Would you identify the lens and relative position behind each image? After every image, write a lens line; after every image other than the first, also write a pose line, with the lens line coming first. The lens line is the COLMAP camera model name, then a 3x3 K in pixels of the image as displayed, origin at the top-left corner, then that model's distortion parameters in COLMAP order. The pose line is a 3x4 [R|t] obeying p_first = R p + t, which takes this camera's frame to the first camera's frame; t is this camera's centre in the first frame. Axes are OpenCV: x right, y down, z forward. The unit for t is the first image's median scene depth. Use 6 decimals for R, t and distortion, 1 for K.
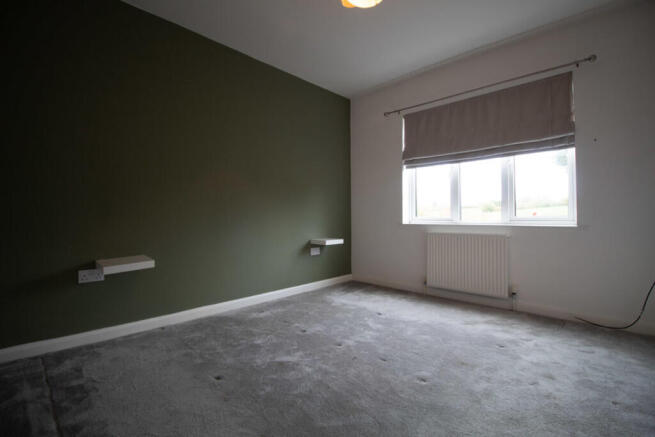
lens RADIAL K [[304.2, 0, 327.5], [0, 304.2, 218.5], [0, 0, 1]] dist [0.000561, 0.000081]
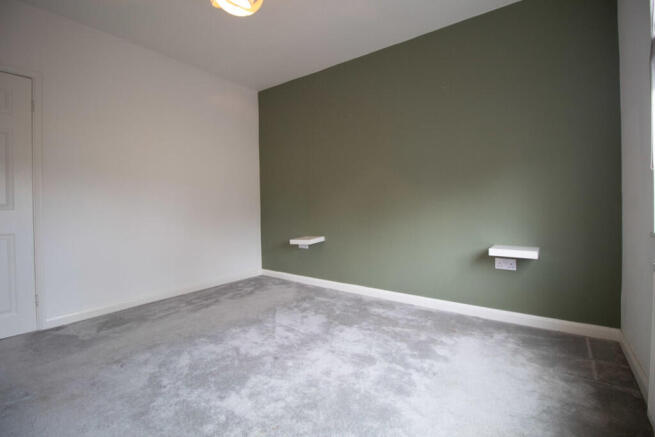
lens RADIAL K [[304.2, 0, 327.5], [0, 304.2, 218.5], [0, 0, 1]] dist [0.000561, 0.000081]
pose [[0.103979, 0.010688, -0.994522, 0.606368], [0.001641, 0.999939, 0.010918, -0.000233], [0.994578, -0.002768, 0.103955, 0.574207]]
